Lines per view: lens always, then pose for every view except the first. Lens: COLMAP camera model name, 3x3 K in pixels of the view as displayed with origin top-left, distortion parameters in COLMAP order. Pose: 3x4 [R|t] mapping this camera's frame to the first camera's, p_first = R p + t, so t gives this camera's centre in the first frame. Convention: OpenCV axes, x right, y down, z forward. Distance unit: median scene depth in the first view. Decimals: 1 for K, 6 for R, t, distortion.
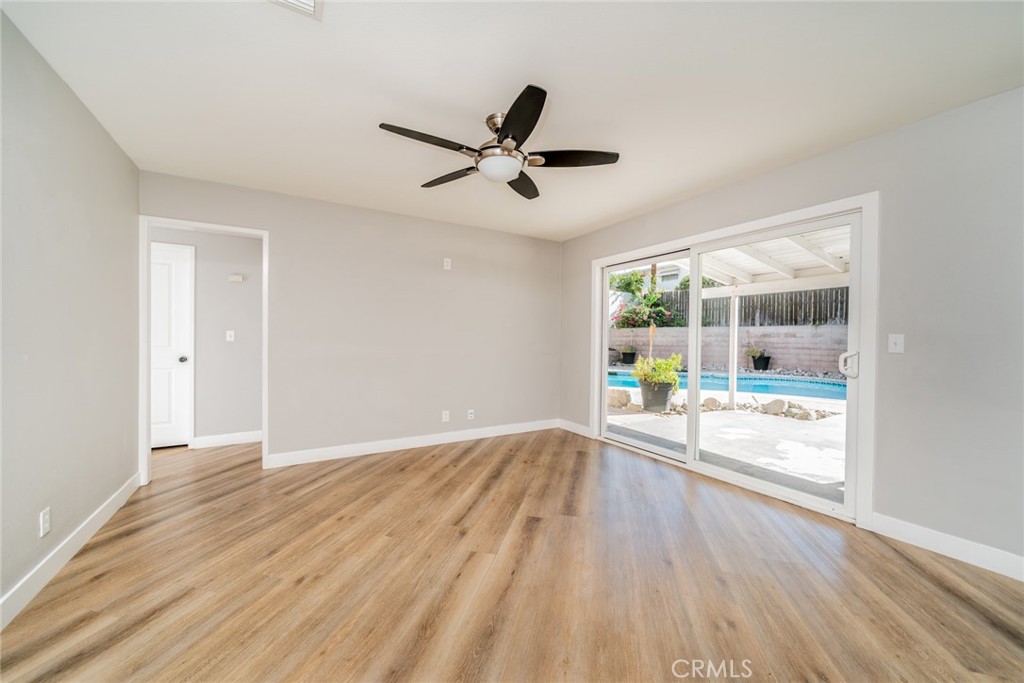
lens RADIAL K [[376.2, 0, 508.0], [0, 376.2, 341.5], [0, 0, 1]] dist [-0.006931, -0.000023]
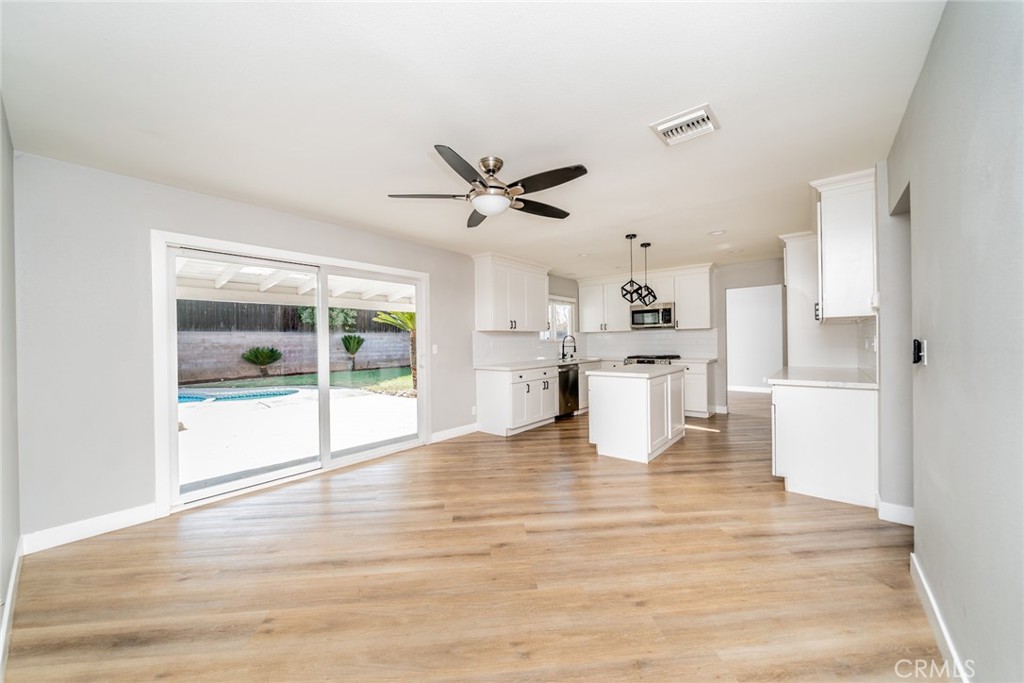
lens RADIAL K [[376.2, 0, 508.0], [0, 376.2, 341.5], [0, 0, 1]] dist [-0.006931, -0.000023]
pose [[-0.332794, -0.007871, 0.942967, -1.001012], [0.020118, 0.999678, 0.015444, -0.057131], [-0.942785, 0.024111, -0.332528, 1.203952]]
